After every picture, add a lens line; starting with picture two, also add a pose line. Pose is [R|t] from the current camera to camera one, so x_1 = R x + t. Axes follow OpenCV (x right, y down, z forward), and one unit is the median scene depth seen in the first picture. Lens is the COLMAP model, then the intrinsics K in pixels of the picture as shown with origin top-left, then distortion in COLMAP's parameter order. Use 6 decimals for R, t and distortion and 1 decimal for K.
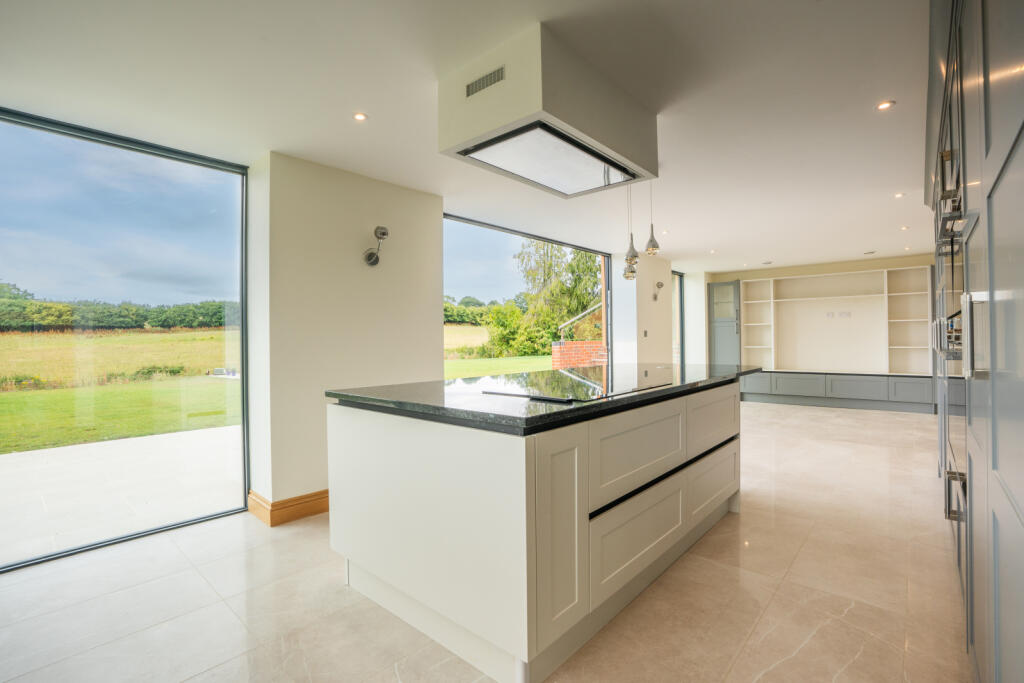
lens RADIAL K [[474.1, 0, 508.3], [0, 474.1, 335.6], [0, 0, 1]] dist [-0.022798, -0.000054]
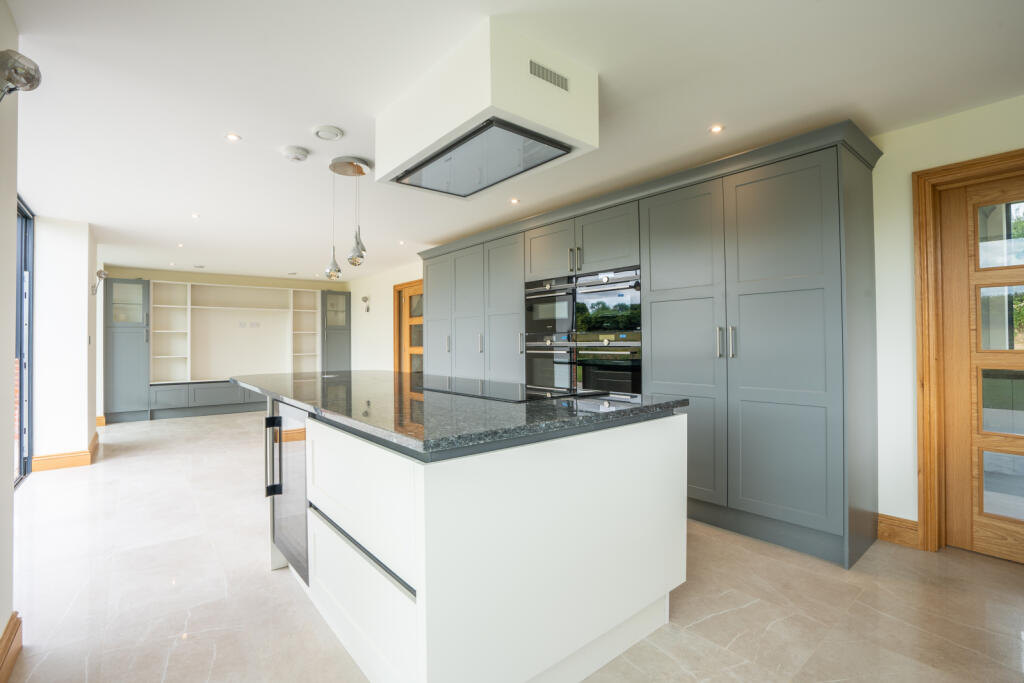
lens RADIAL K [[474.1, 0, 508.3], [0, 474.1, 335.6], [0, 0, 1]] dist [-0.022798, -0.000054]
pose [[0.169338, 0.023231, 0.985284, -0.246434], [-0.000753, 0.999725, -0.023442, 0.004281], [-0.985558, 0.003227, 0.169308, 0.225900]]
